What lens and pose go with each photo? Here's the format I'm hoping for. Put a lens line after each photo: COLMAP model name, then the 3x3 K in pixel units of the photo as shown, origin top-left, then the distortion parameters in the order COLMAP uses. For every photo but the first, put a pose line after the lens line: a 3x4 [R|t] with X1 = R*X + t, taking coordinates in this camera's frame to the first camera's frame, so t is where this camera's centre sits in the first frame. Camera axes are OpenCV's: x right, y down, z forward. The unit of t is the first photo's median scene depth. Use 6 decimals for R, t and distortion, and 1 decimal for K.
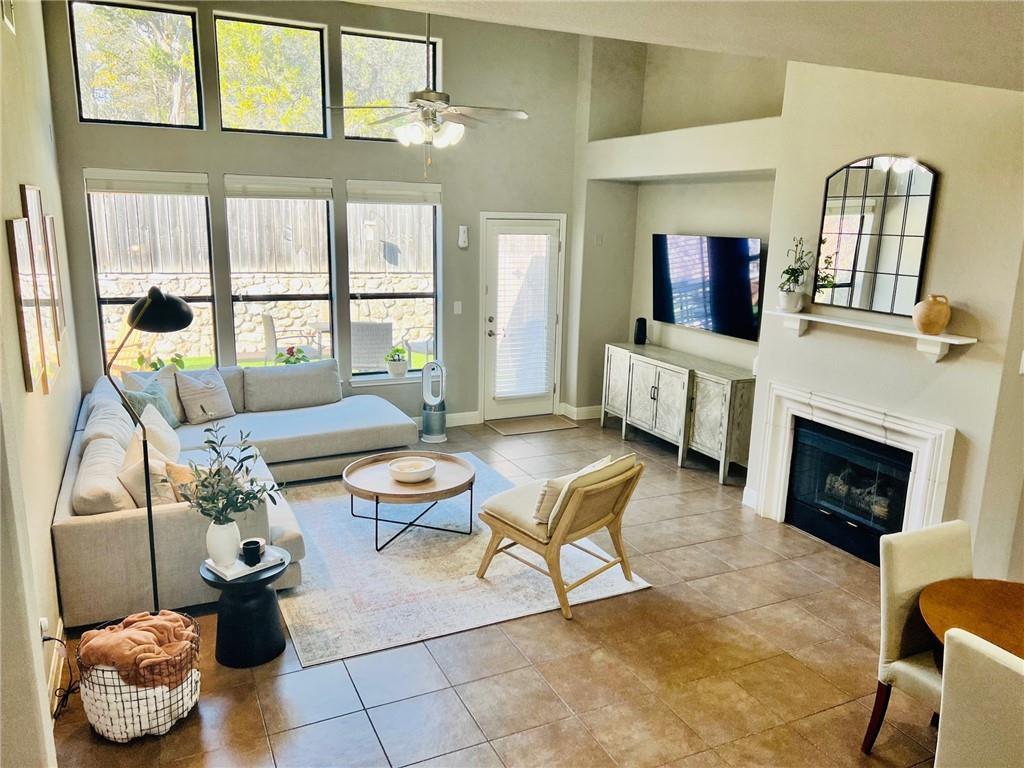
lens RADIAL K [[760.5, 0, 512.0], [0, 760.5, 384.0], [0, 0, 1]] dist [-0.001275, -0.003875]
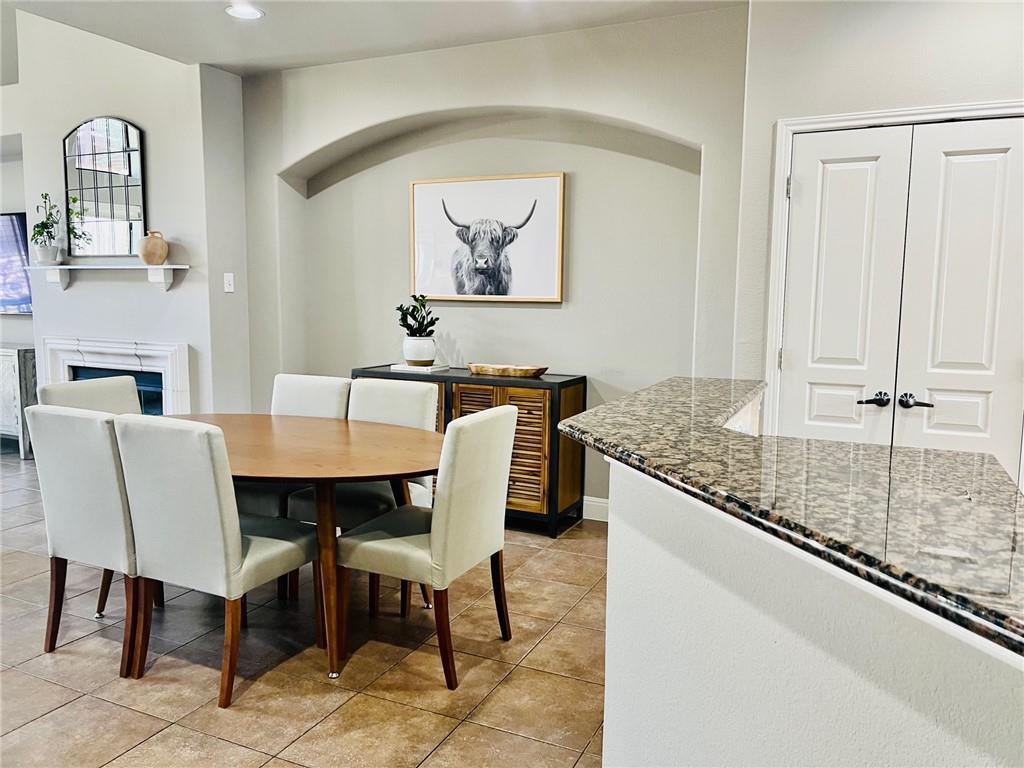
lens RADIAL K [[760.5, 0, 512.0], [0, 760.5, 384.0], [0, 0, 1]] dist [-0.001275, -0.003875]
pose [[0.762487, -0.085319, 0.641353, 0.128523], [0.139771, 0.989582, -0.034526, 0.148862], [-0.631726, 0.115968, 0.766469, -0.146684]]
